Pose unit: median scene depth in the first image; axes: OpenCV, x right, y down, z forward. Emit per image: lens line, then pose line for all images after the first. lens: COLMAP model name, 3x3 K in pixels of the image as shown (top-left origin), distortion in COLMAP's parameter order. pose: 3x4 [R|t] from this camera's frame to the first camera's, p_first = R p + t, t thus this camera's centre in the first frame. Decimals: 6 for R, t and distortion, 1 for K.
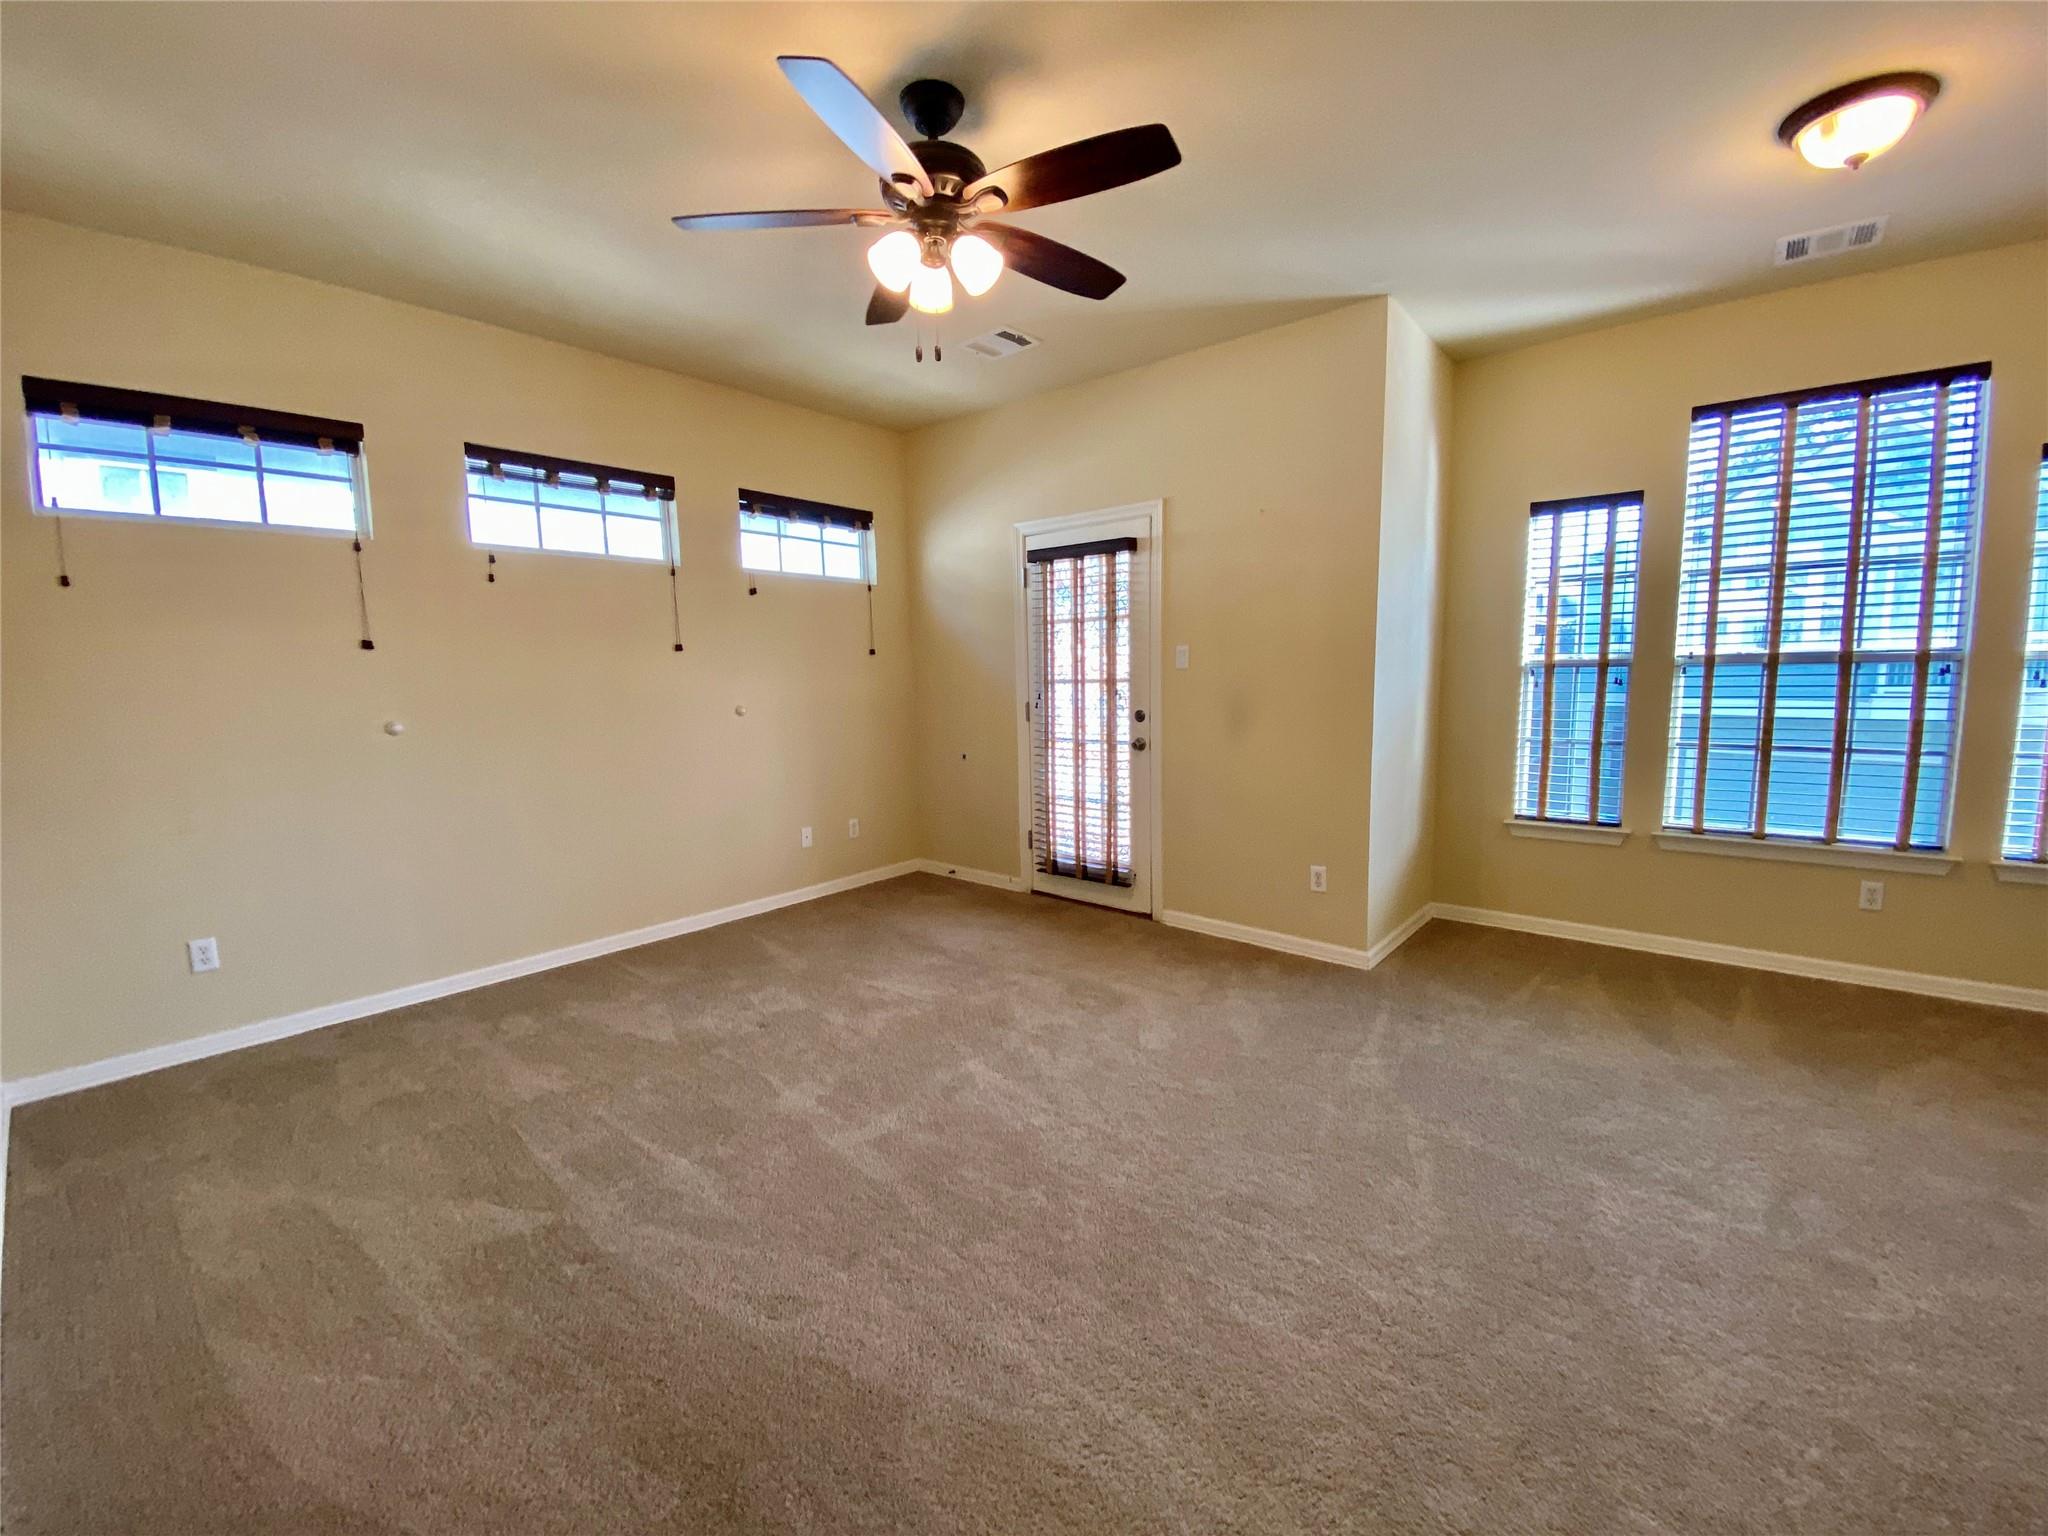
lens RADIAL K [[832.9, 0, 1021.5], [0, 832.9, 772.1], [0, 0, 1]] dist [0.022315, -0.021473]
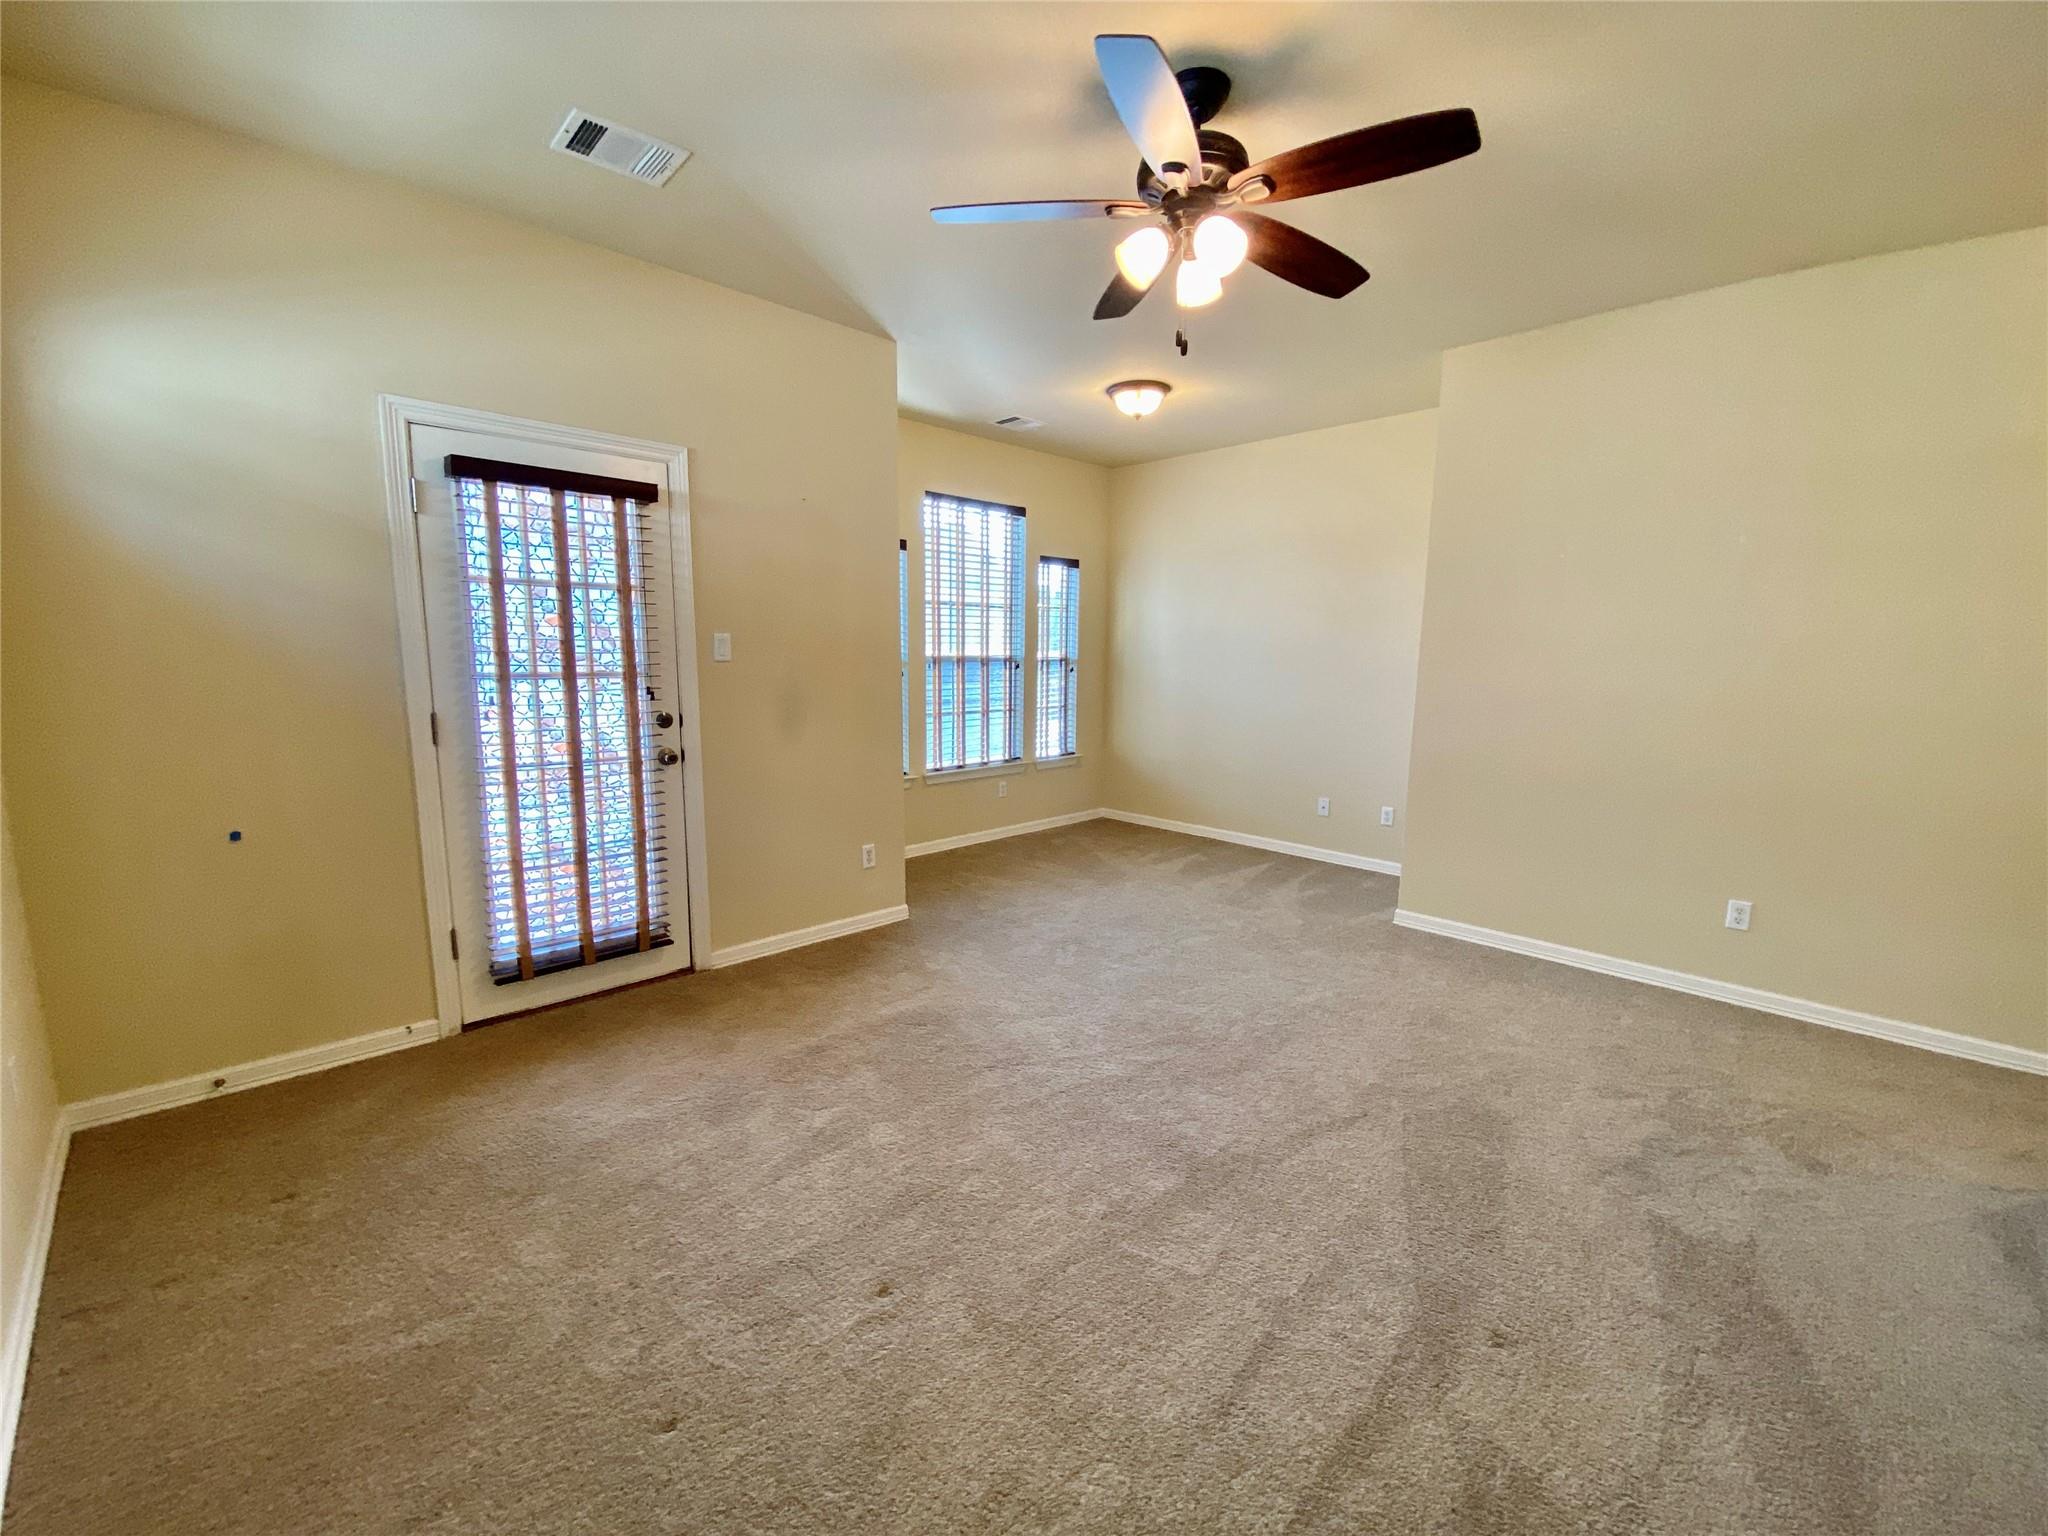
lens RADIAL K [[832.8, 0, 999.1], [0, 832.8, 780.8], [0, 0, 1]] dist [0.014563, -0.021661]
pose [[0.077254, -0.132136, 0.988217, -0.626048], [0.111008, 0.986156, 0.123182, -0.075698], [-0.990812, 0.100184, 0.090853, 0.648991]]
